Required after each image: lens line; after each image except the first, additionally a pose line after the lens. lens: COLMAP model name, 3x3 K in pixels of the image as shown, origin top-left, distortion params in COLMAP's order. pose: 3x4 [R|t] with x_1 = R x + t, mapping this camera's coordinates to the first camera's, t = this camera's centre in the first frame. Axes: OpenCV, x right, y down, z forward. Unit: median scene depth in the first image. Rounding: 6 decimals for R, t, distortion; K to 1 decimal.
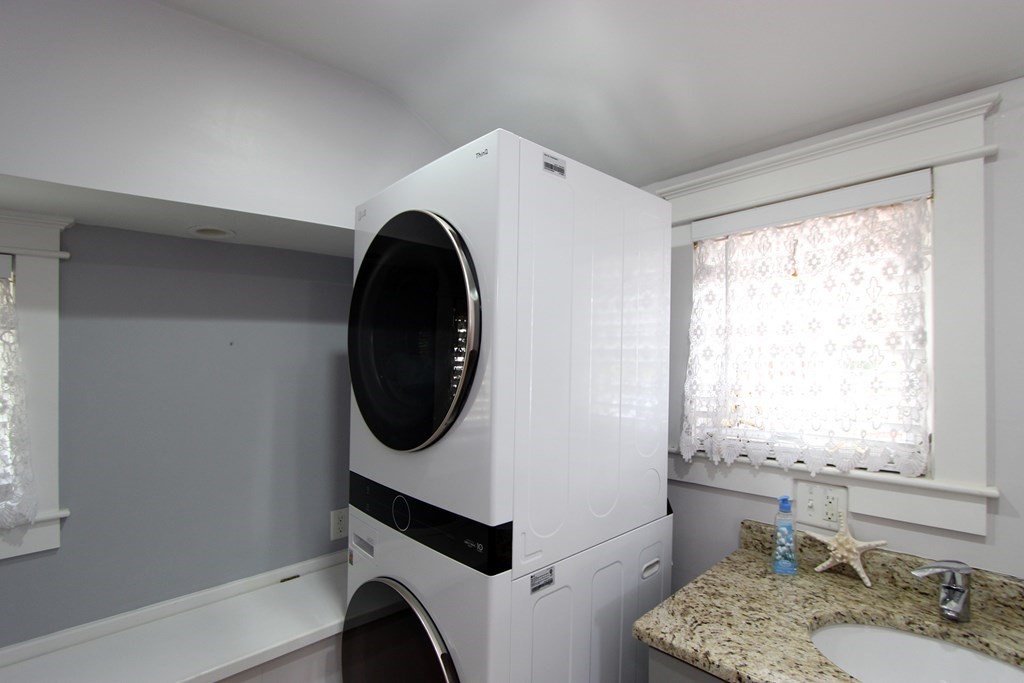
lens RADIAL K [[492.0, 0, 517.0], [0, 492.0, 350.3], [0, 0, 1]] dist [-0.017785, -0.000495]
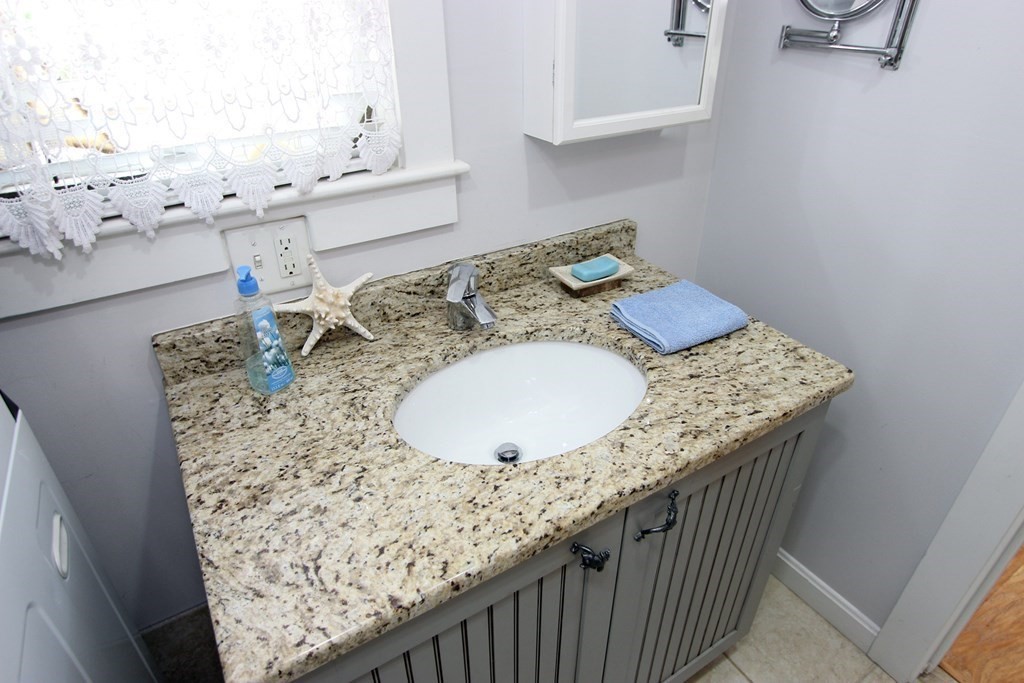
lens RADIAL K [[610.6, 0, 520.0], [0, 610.6, 349.2], [0, 0, 1]] dist [-0.009712, -0.000960]
pose [[0.187055, -0.506765, 0.841546, -0.011417], [-0.018331, 0.854717, 0.518770, 0.019581], [-0.982178, -0.112465, 0.150589, 0.626282]]
